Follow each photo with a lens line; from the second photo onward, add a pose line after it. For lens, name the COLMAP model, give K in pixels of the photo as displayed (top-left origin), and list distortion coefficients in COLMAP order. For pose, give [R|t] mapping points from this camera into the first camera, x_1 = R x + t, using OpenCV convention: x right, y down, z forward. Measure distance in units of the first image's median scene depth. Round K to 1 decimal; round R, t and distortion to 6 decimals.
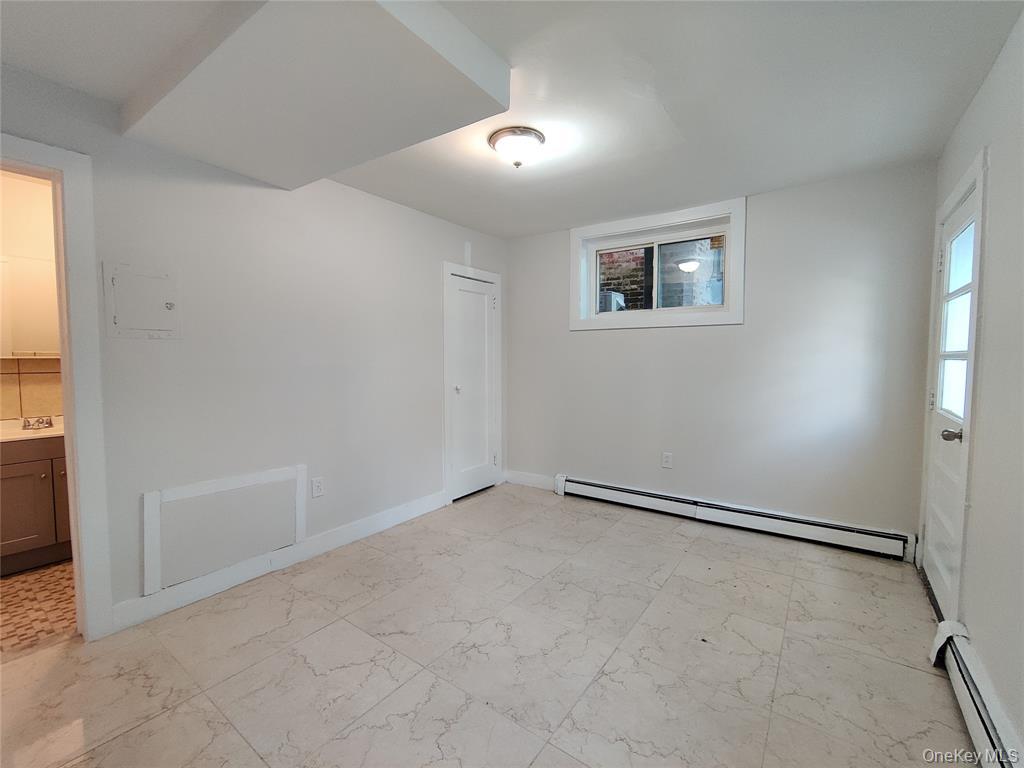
lens RADIAL K [[466.8, 0, 487.0], [0, 466.8, 387.2], [0, 0, 1]] dist [-0.003636, -0.000357]
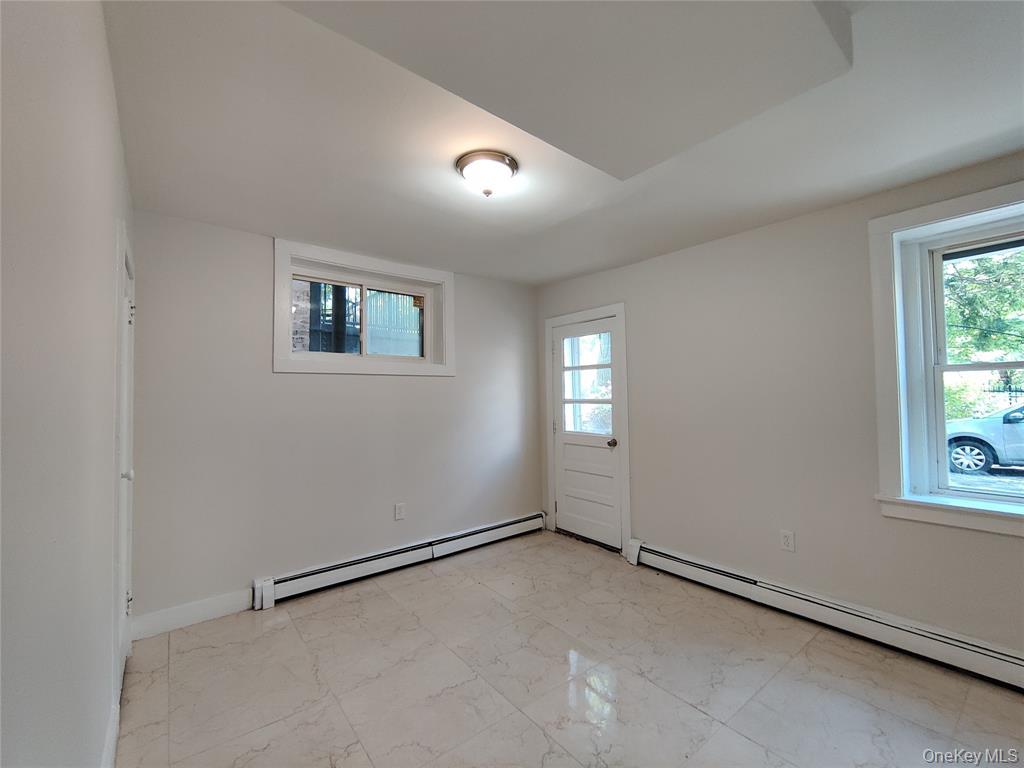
lens RADIAL K [[452.1, 0, 552.1], [0, 452.1, 382.5], [0, 0, 1]] dist [0.014104, 0.000096]
pose [[0.190479, 0.027864, 0.981296, -0.621016], [0.076878, 0.996104, -0.043208, -0.058660], [-0.978676, 0.083671, 0.187595, 0.621721]]
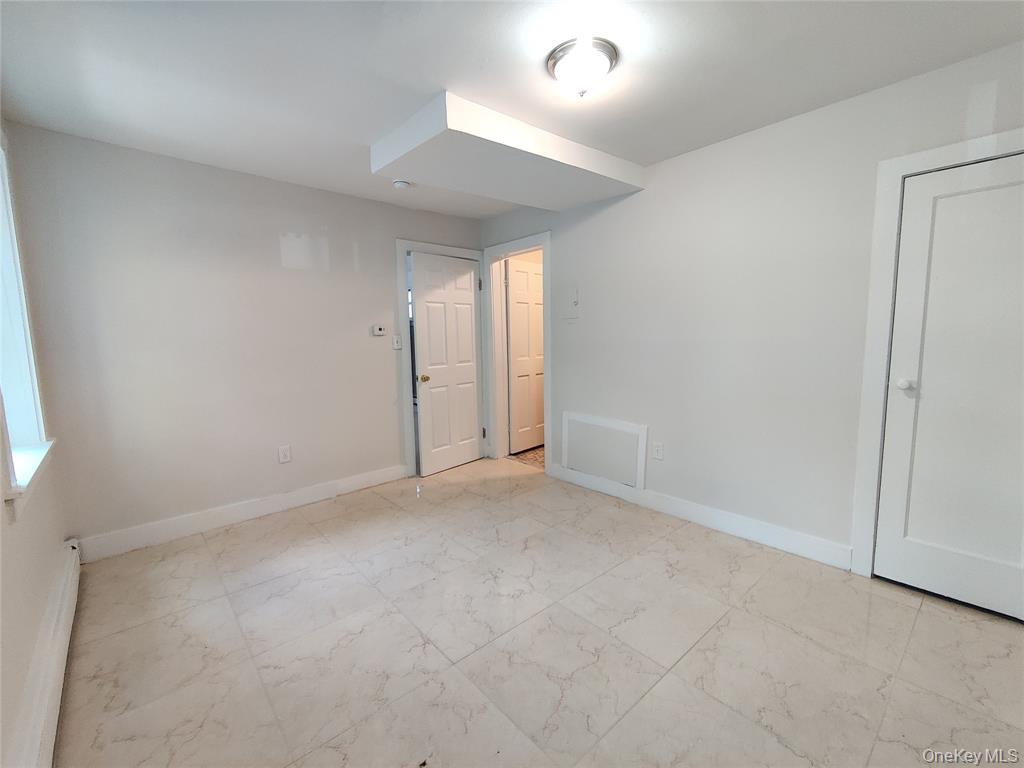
lens RADIAL K [[441.2, 0, 513.4], [0, 441.2, 381.7], [0, 0, 1]] dist [-0.002464, 0.000032]
pose [[-0.215378, 0.111946, -0.970093, 0.728694], [-0.039988, 0.991563, 0.123302, -0.065445], [0.975712, 0.065348, -0.209085, 0.896457]]
